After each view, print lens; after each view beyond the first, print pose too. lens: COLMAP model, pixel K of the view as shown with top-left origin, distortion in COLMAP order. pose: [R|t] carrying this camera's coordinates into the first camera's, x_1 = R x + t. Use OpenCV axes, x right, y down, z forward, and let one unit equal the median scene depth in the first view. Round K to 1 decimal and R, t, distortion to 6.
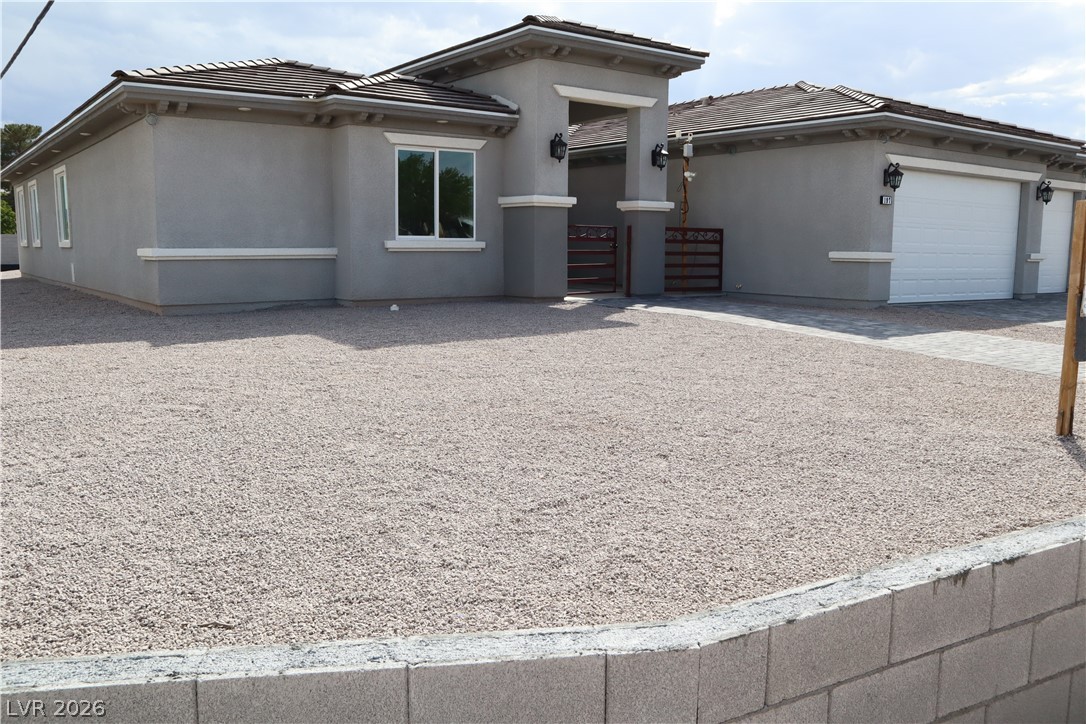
lens RADIAL K [[880.0, 0, 543.0], [0, 880.0, 362.0], [0, 0, 1]] dist [-0.098785, 0.125842]
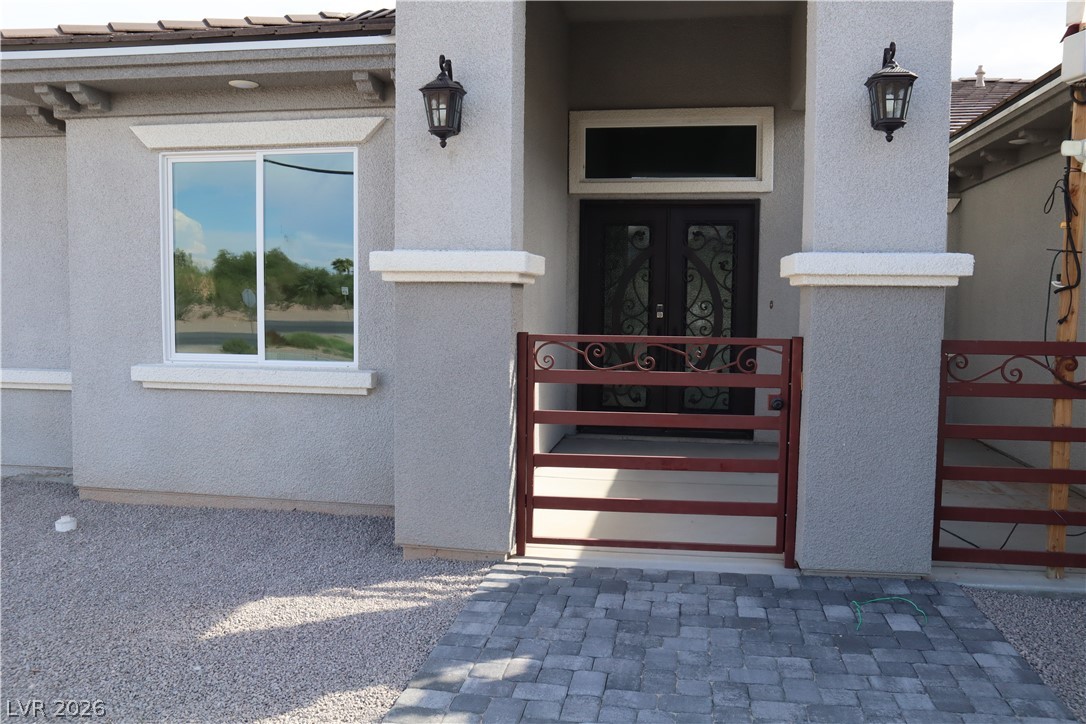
lens RADIAL K [[880.0, 0, 543.0], [0, 880.0, 362.0], [0, 0, 1]] dist [-0.098785, 0.125842]
pose [[0.705206, 0.049029, -0.707305, 0.272571], [-0.099216, 0.994614, -0.029978, -0.140418], [0.702026, 0.091317, 0.706273, 0.791720]]
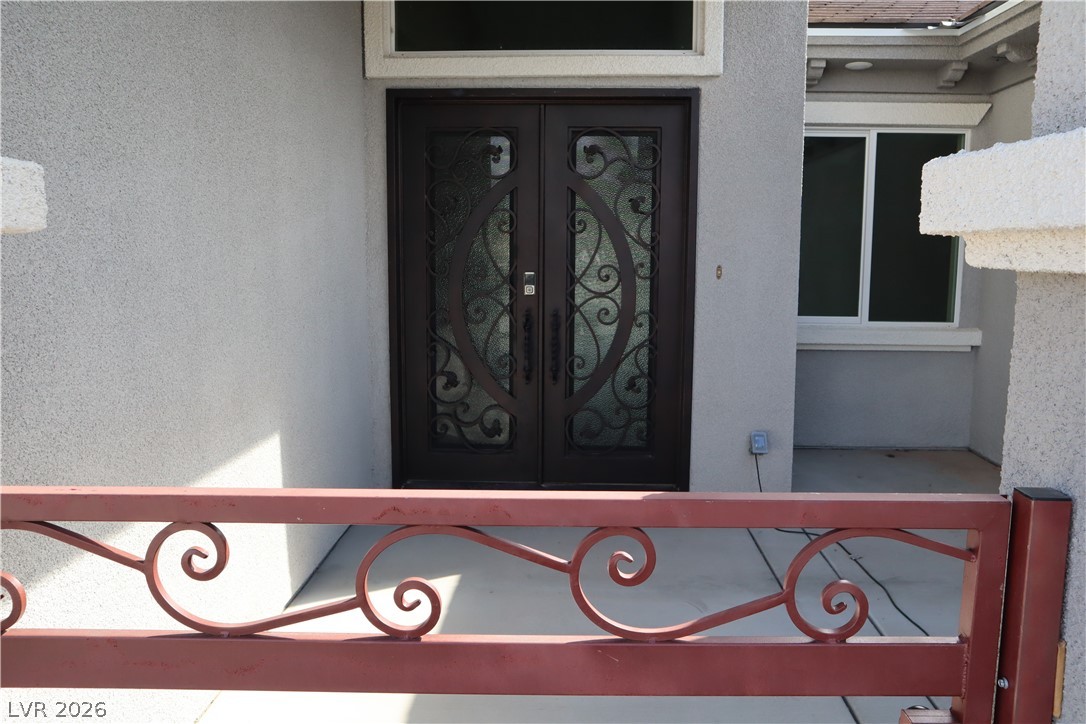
lens RADIAL K [[880.0, 0, 543.0], [0, 880.0, 362.0], [0, 0, 1]] dist [-0.098785, 0.125842]
pose [[0.777469, 0.071461, -0.624848, 0.121781], [-0.084295, 0.996400, 0.009070, -0.174879], [0.623247, 0.045620, 0.780693, 1.008856]]
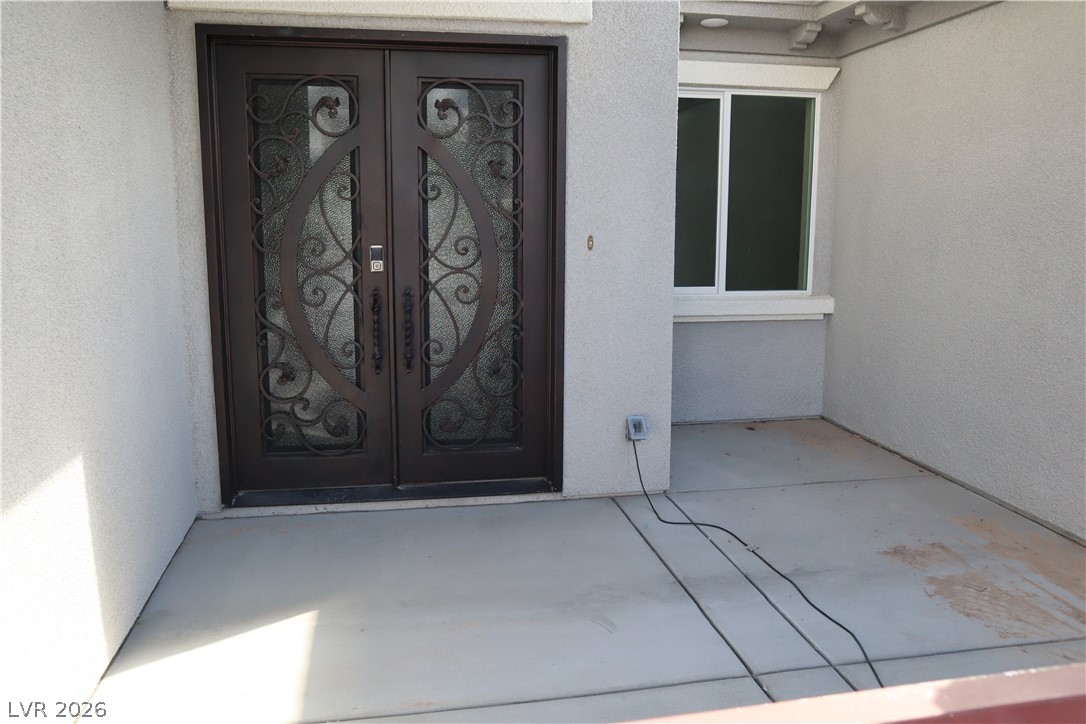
lens RADIAL K [[880.0, 0, 543.0], [0, 880.0, 362.0], [0, 0, 1]] dist [-0.098785, 0.125842]
pose [[0.897909, 0.061377, -0.435881, 0.080352], [-0.053196, 0.998104, 0.030960, -0.179363], [0.436955, -0.004612, 0.899471, 1.031243]]
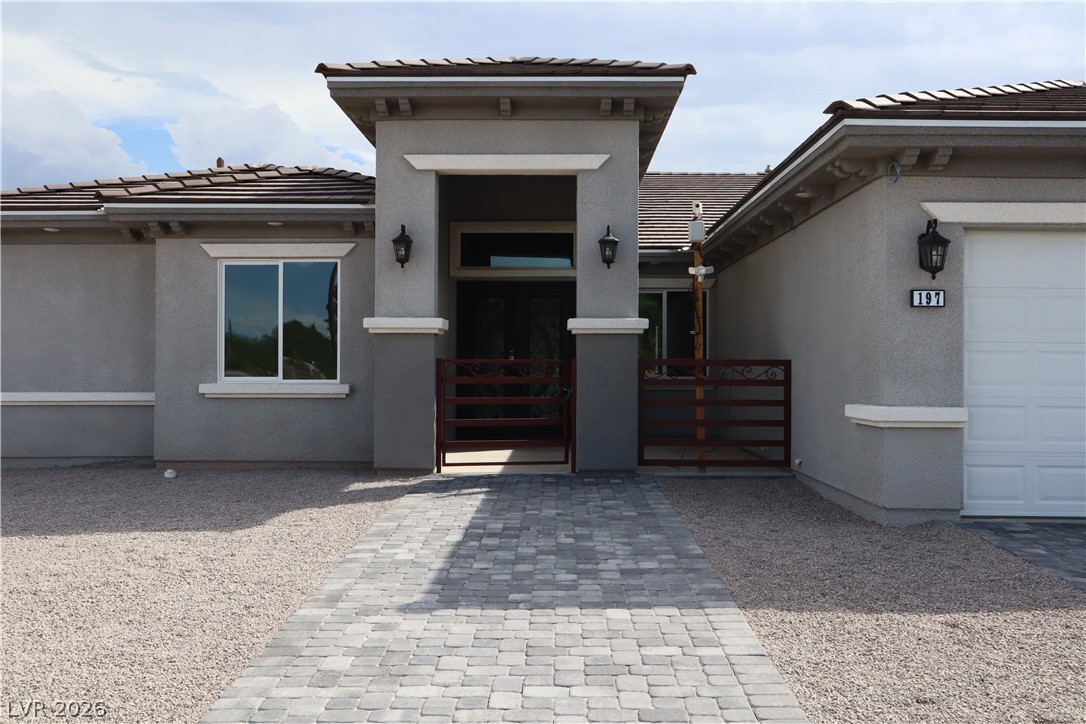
lens RADIAL K [[1060.6, 0, 543.0], [0, 1060.6, 362.0], [0, 0, 1]] dist [-0.015240, -0.006731]
pose [[0.804087, -0.009928, -0.594428, 0.577912], [-0.074707, 0.990247, -0.117596, -0.067899], [0.589798, 0.138966, 0.795504, 0.420143]]
